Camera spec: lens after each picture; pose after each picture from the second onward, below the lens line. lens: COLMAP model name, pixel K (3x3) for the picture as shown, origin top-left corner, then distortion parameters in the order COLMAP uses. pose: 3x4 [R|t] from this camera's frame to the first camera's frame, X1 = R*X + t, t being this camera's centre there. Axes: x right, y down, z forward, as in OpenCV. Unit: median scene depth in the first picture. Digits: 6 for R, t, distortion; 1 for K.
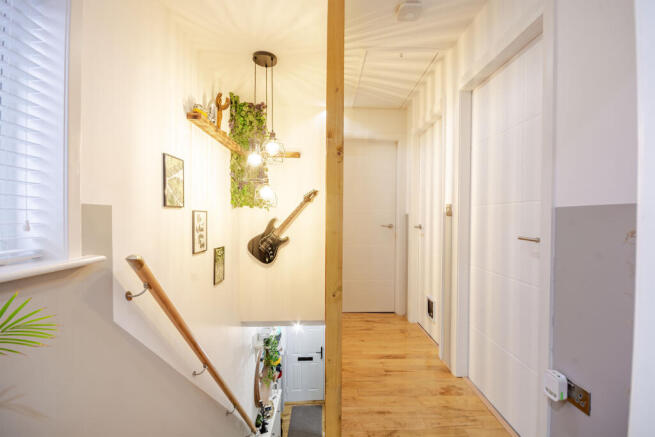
lens RADIAL K [[303.4, 0, 326.9], [0, 303.4, 219.4], [0, 0, 1]] dist [-0.015361, -0.000164]
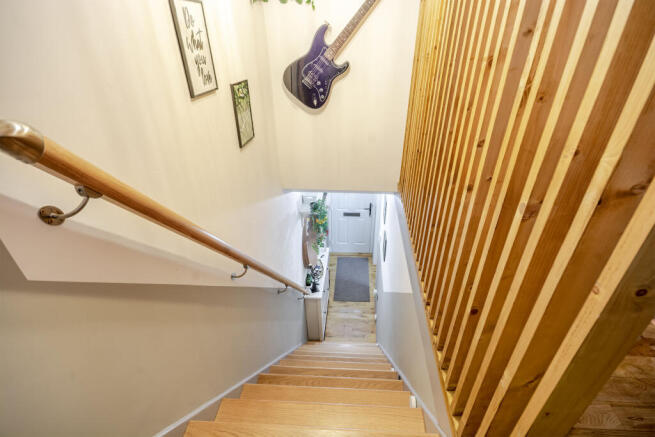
lens RADIAL K [[280.1, 0, 328.5], [0, 280.1, 217.8], [0, 0, 1]] dist [-0.000467, -0.000014]
pose [[0.997803, 0.039484, -0.053208, -0.126239], [-0.004706, 0.843251, 0.537499, 0.019916], [0.066090, -0.536067, 0.841584, 0.365533]]
